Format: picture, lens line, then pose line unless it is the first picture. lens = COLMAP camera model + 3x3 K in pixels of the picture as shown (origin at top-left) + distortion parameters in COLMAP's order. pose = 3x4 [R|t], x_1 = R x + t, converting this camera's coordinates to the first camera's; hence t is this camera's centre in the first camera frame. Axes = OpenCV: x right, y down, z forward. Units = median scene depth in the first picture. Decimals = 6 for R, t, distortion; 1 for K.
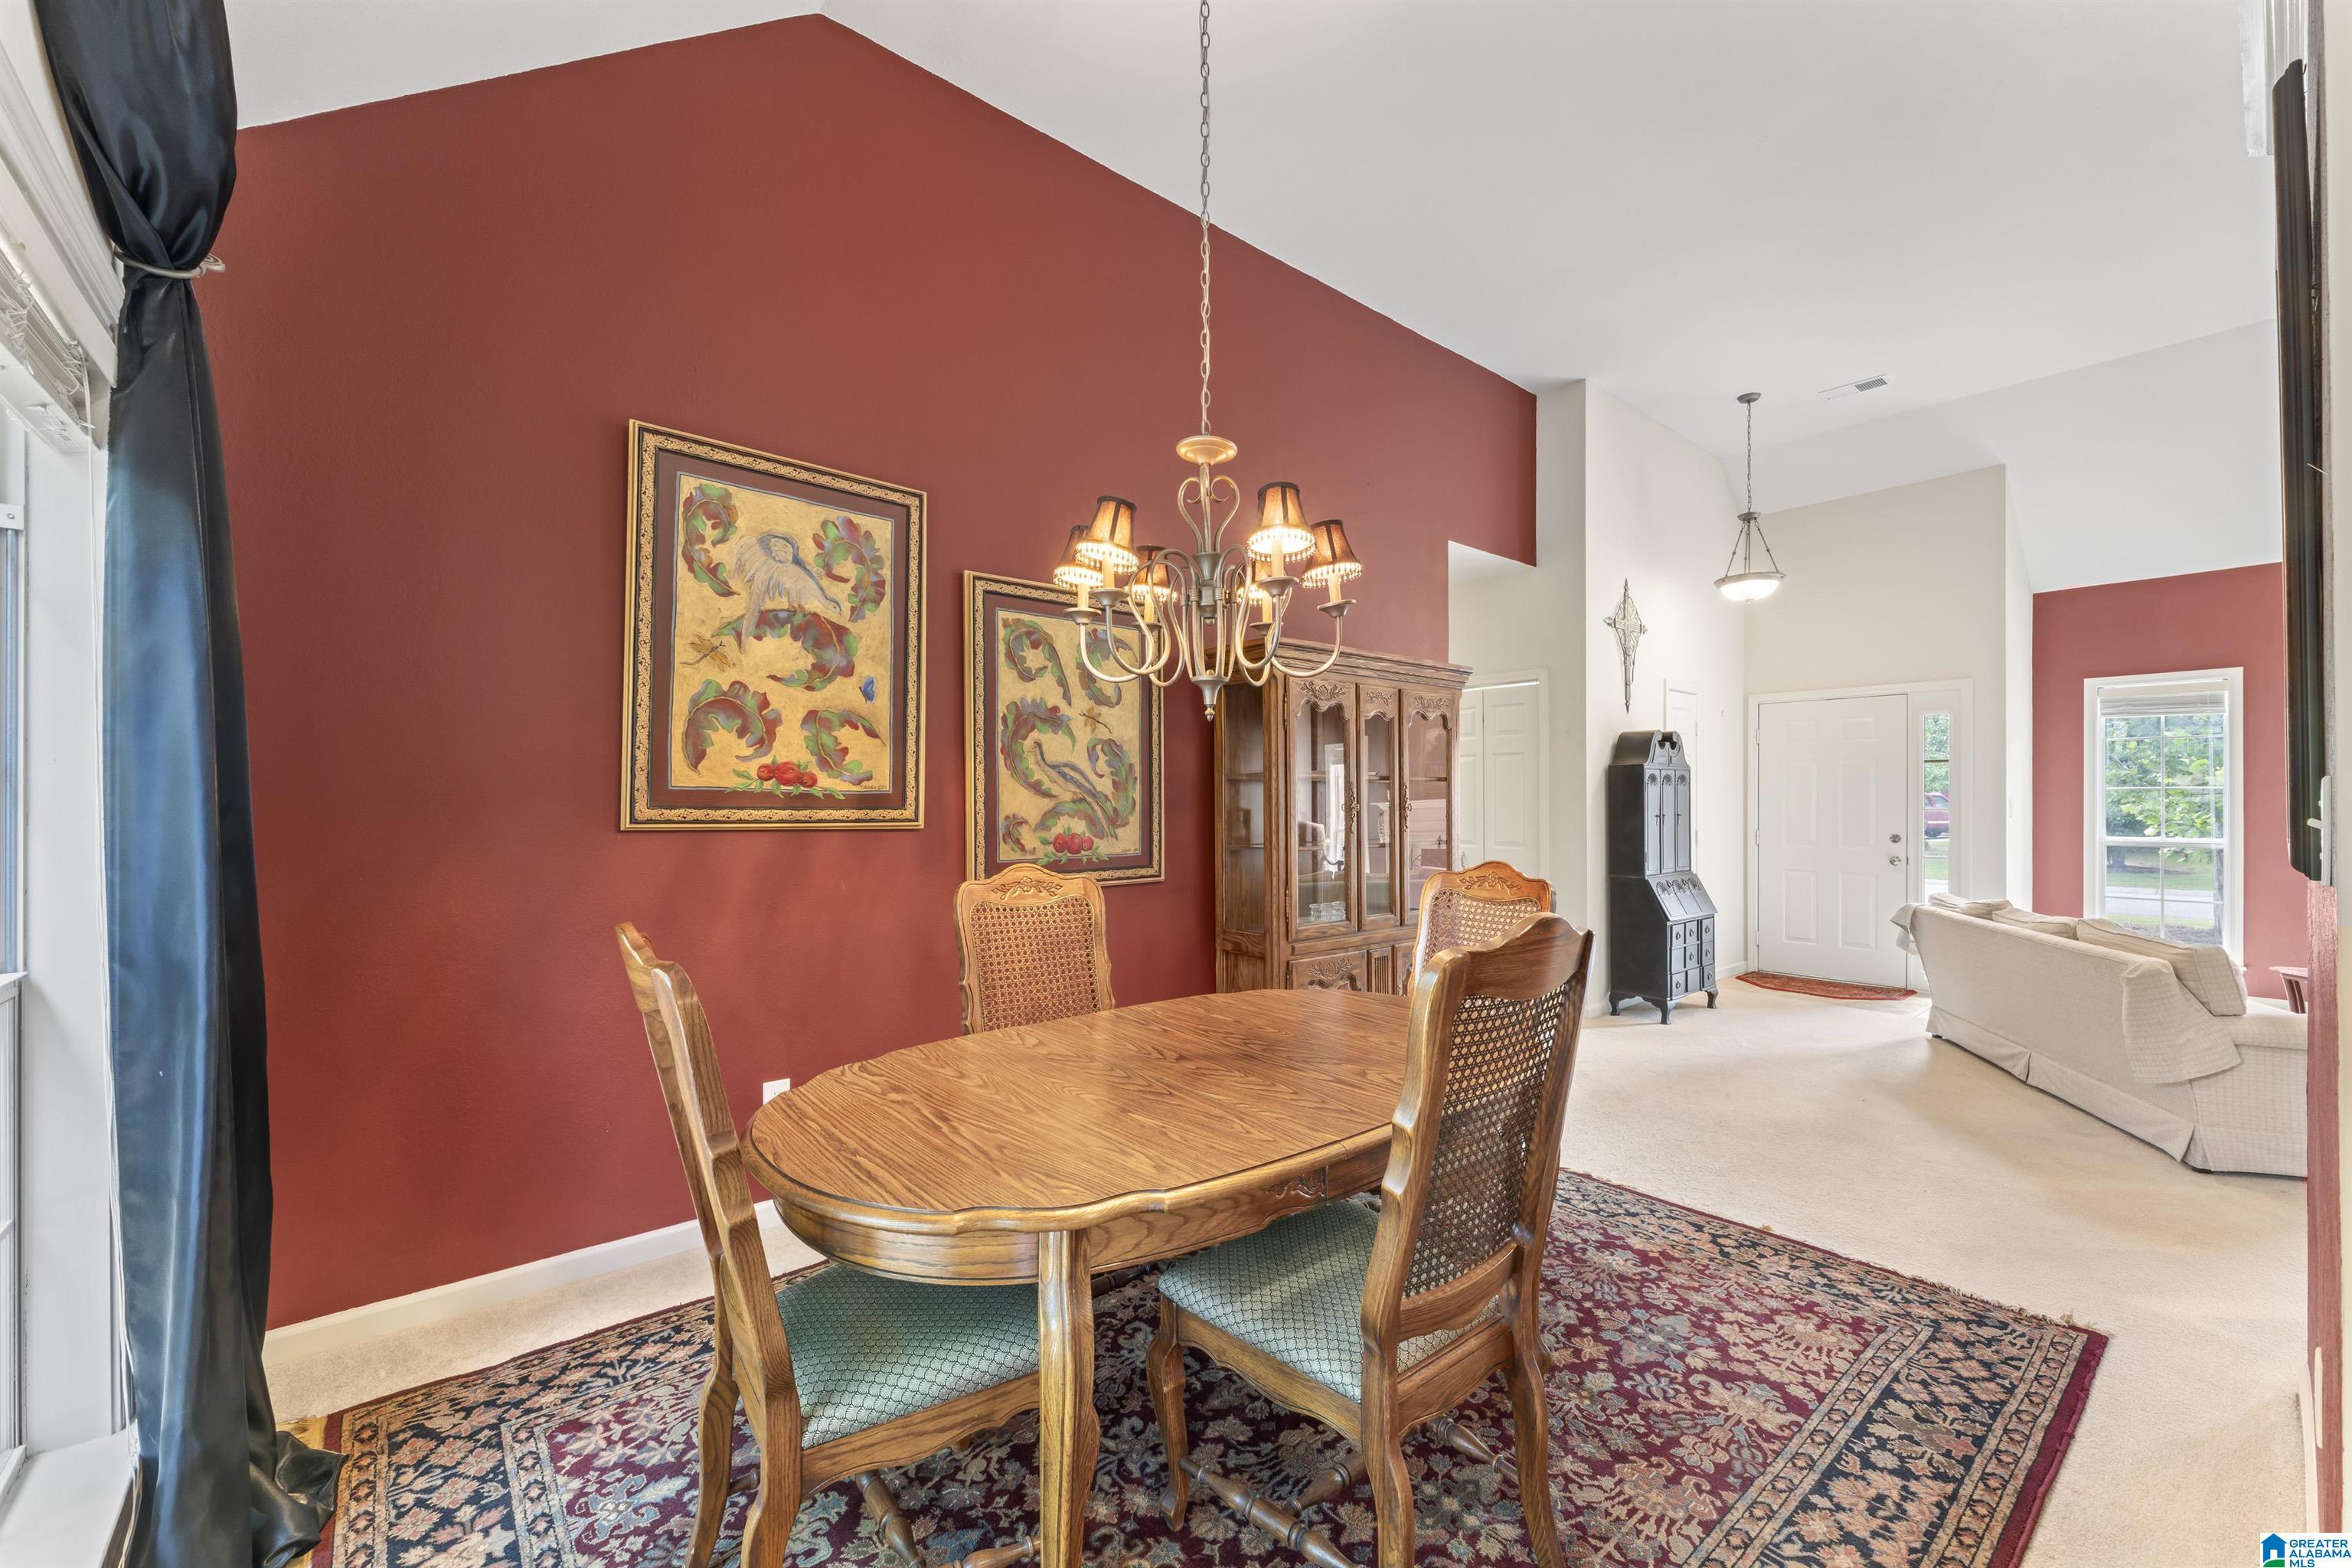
lens RADIAL K [[941.5, 0, 1179.0], [0, 941.5, 789.9], [0, 0, 1]] dist [0.001476, -0.000579]
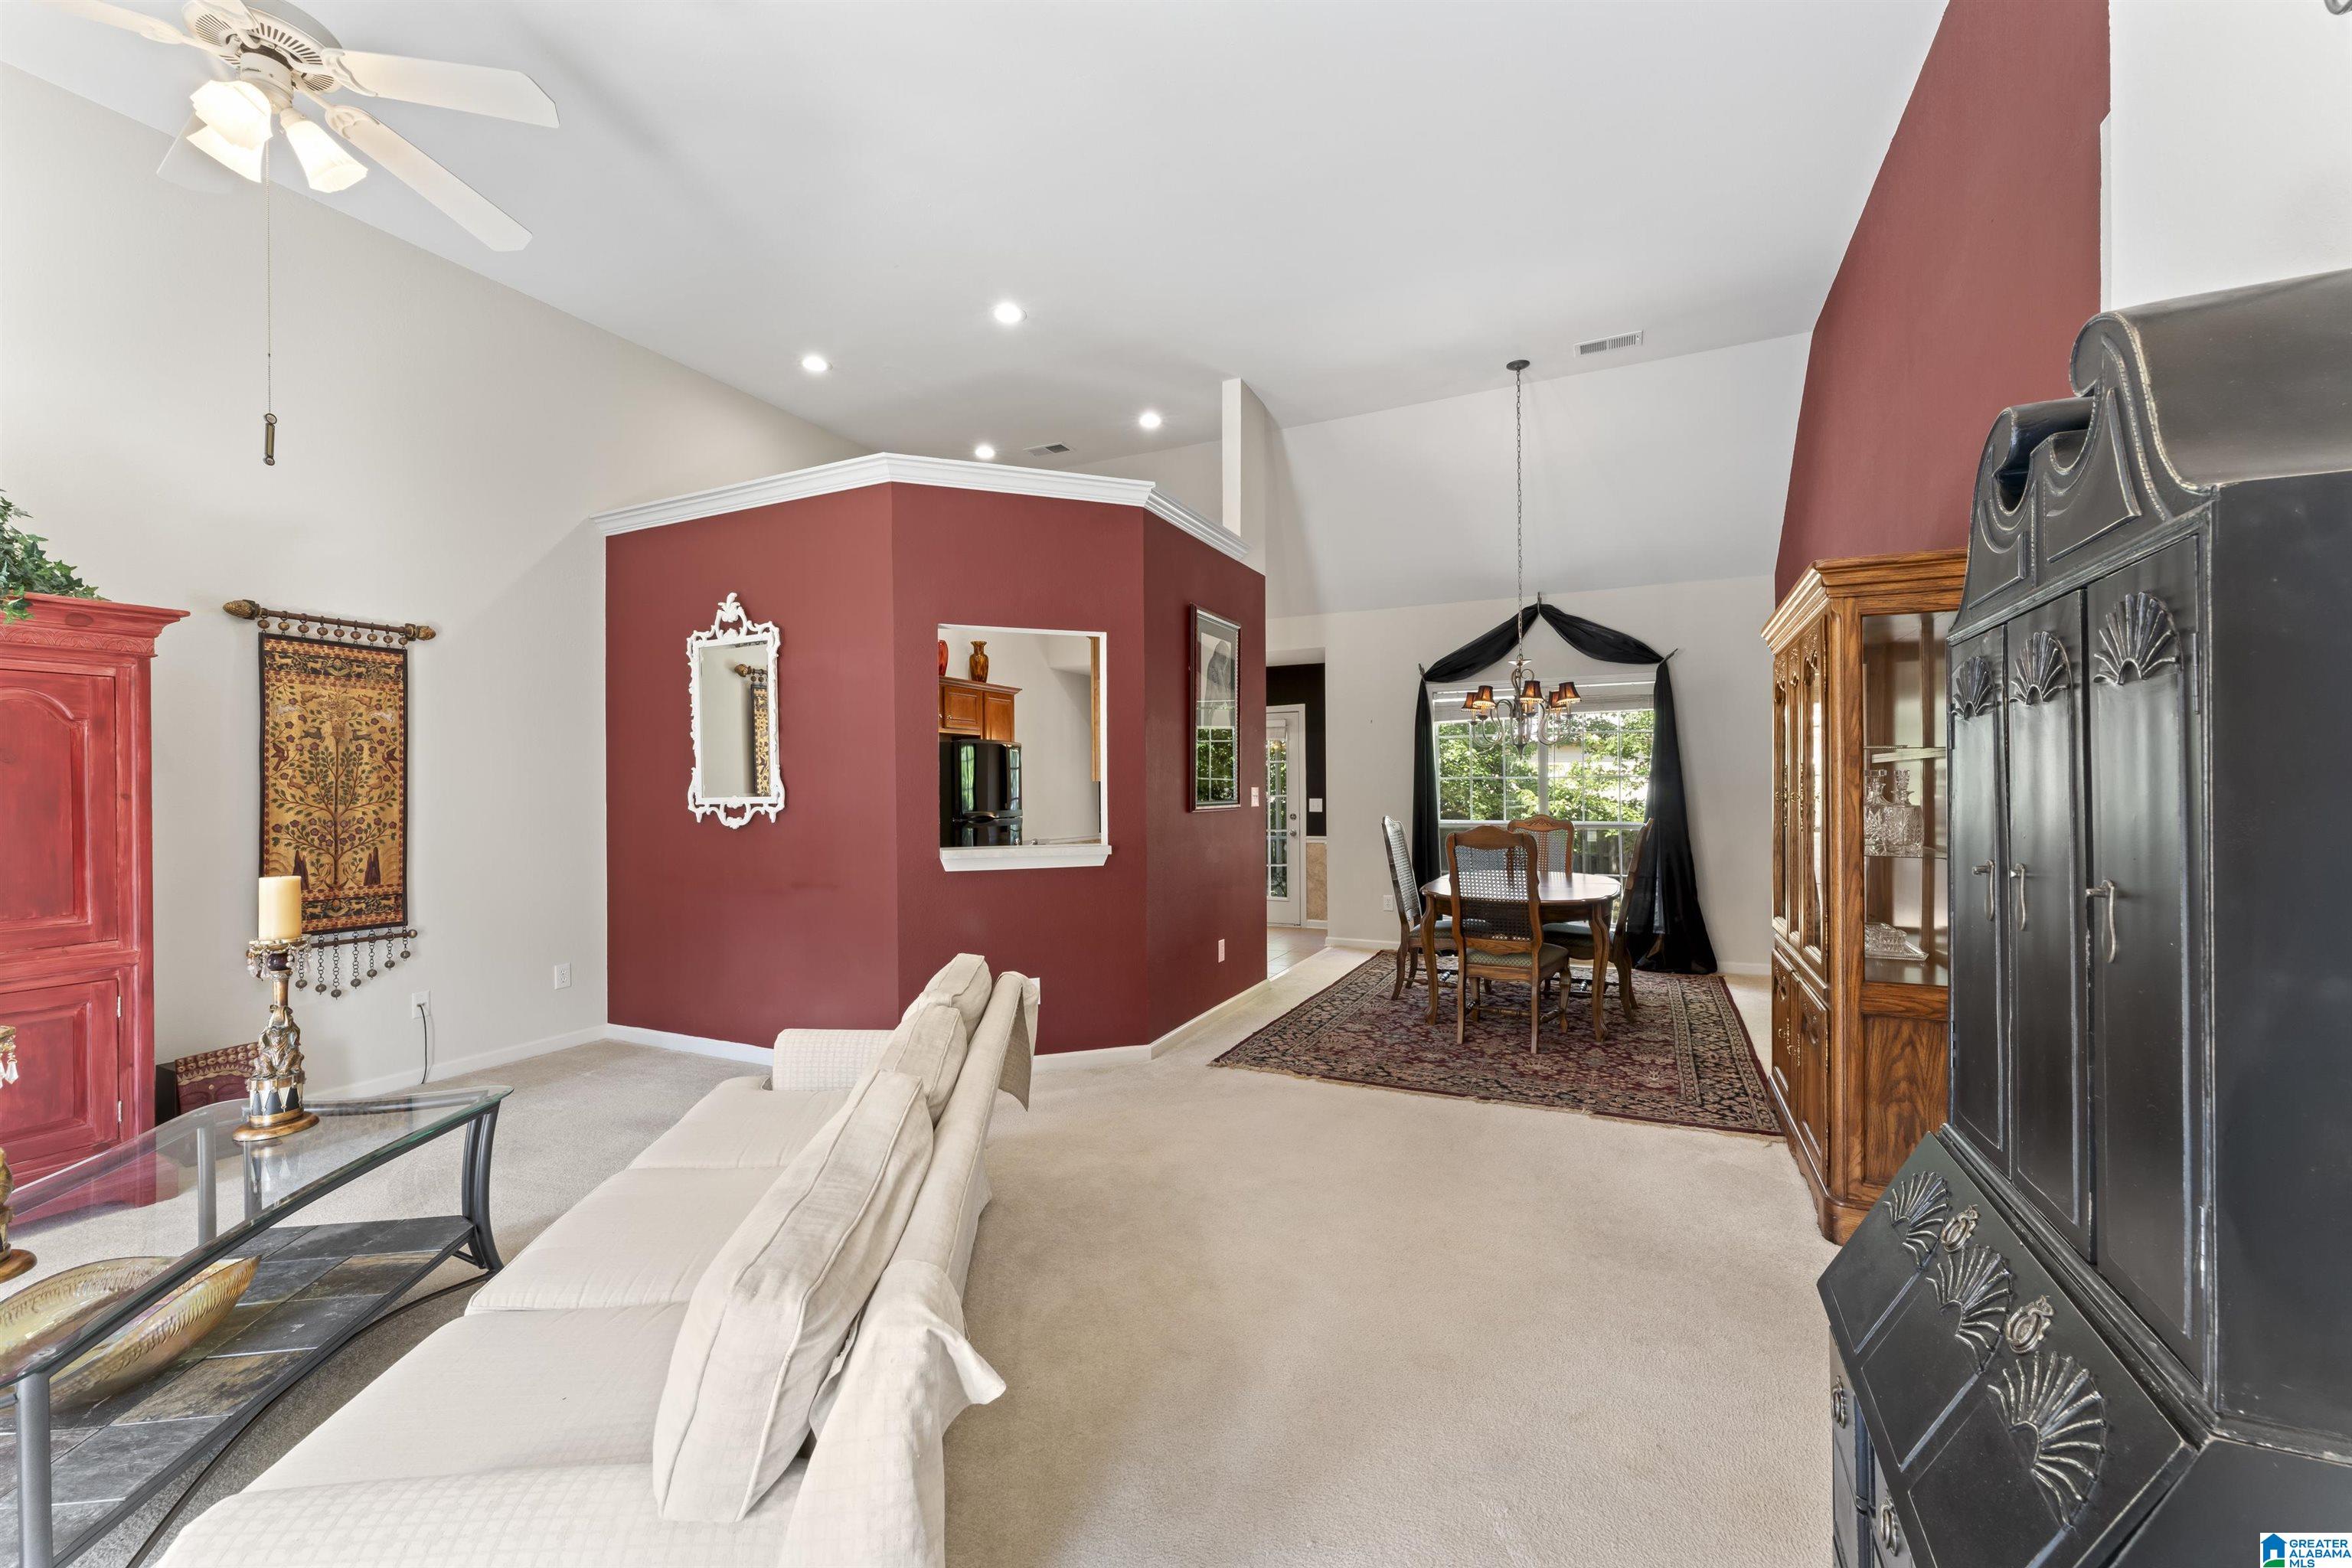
lens RADIAL K [[941.5, 0, 1178.9], [0, 941.5, 787.7], [0, 0, 1]] dist [0.001476, -0.000579]
pose [[-0.910888, 0.006916, -0.412596, 1.530140], [0.013820, 0.999810, -0.013752, 0.023611], [0.412422, -0.018229, -0.910811, 2.293637]]
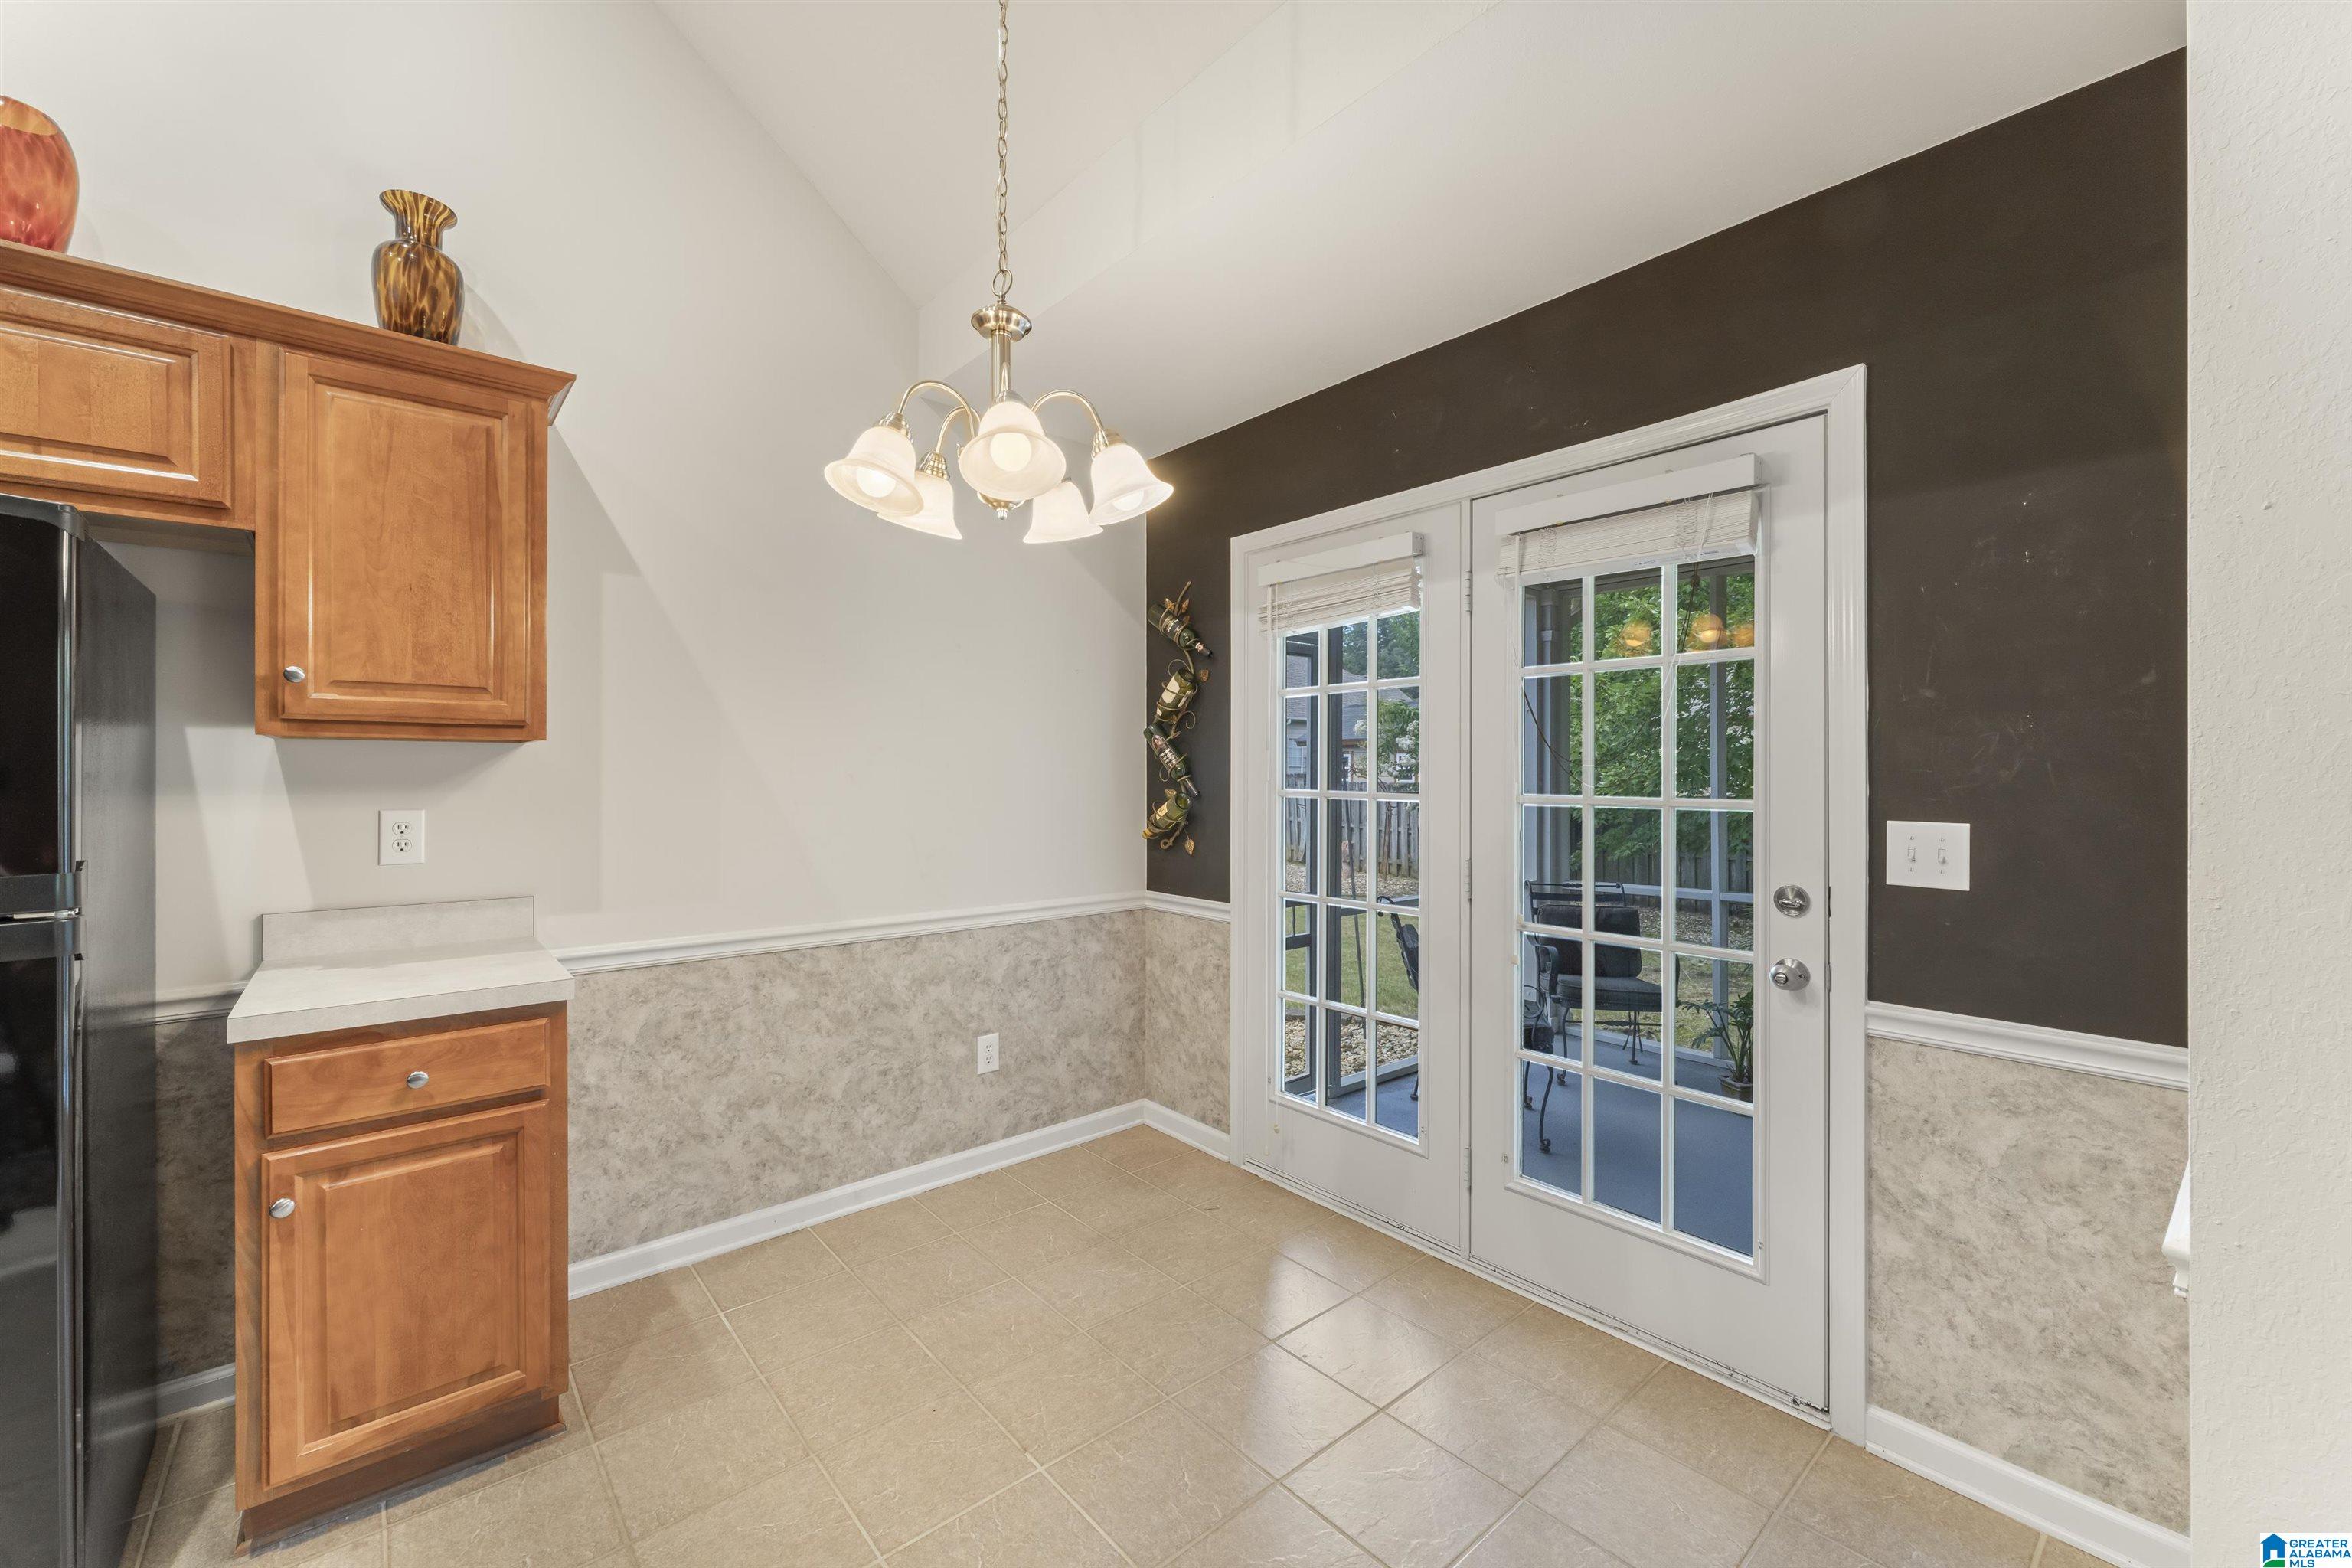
lens RADIAL K [[941.5, 0, 1162.9], [0, 941.5, 767.0], [0, 0, 1]] dist [0.001476, -0.000579]
pose [[-0.999983, -0.005198, -0.002771, 0.309296], [-0.005148, 0.999826, -0.017925, -0.000395], [0.002864, -0.017911, -0.999835, 0.210283]]
